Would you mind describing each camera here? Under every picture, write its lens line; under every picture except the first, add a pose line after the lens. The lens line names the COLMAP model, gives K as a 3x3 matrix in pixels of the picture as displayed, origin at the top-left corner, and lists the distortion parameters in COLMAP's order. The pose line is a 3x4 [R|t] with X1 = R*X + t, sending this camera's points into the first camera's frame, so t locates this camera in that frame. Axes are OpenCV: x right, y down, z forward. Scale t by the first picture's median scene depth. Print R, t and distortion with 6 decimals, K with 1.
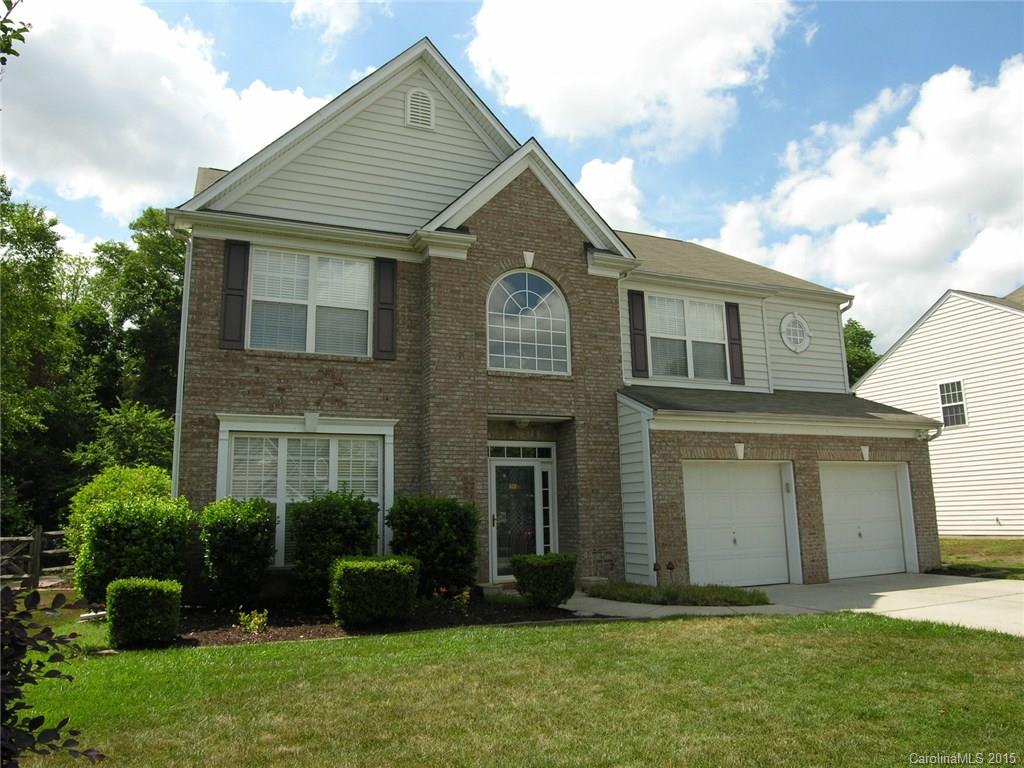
lens RADIAL K [[734.3, 0, 512.0], [0, 734.3, 384.0], [0, 0, 1]] dist [-0.057727, 0.006629]
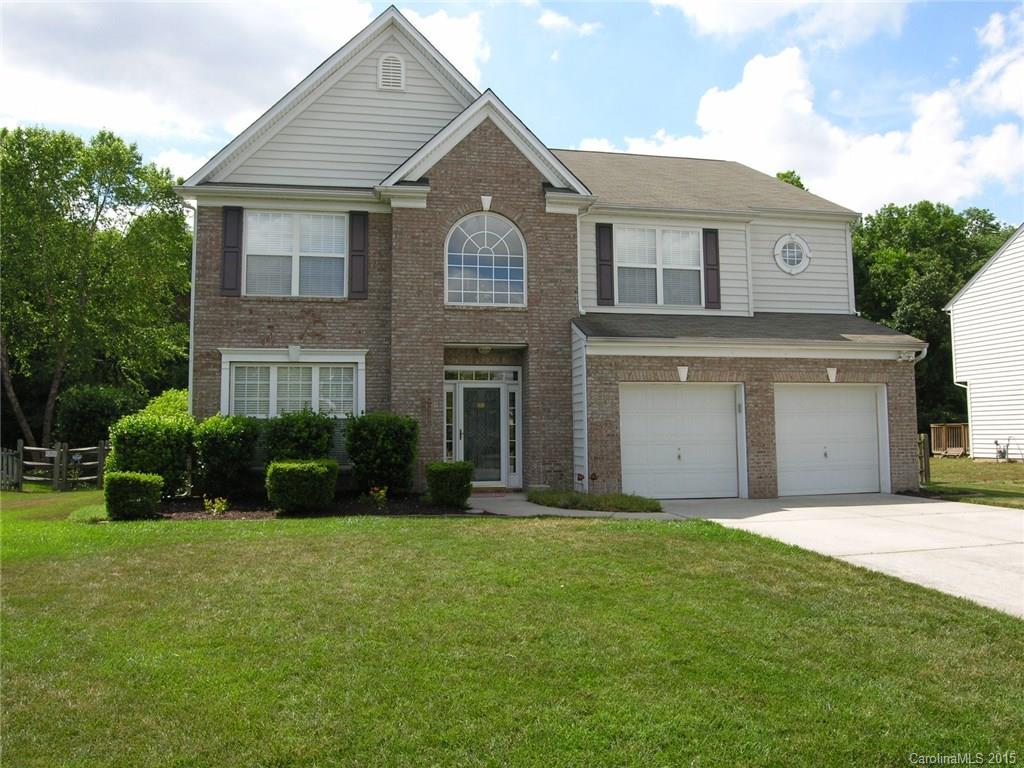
lens RADIAL K [[734.3, 0, 512.0], [0, 734.3, 384.0], [0, 0, 1]] dist [-0.057727, 0.006629]
pose [[0.972929, -0.003614, -0.231077, 0.329492], [0.029252, 0.993762, 0.107620, -0.016276], [0.229247, -0.111466, 0.966965, -0.097517]]
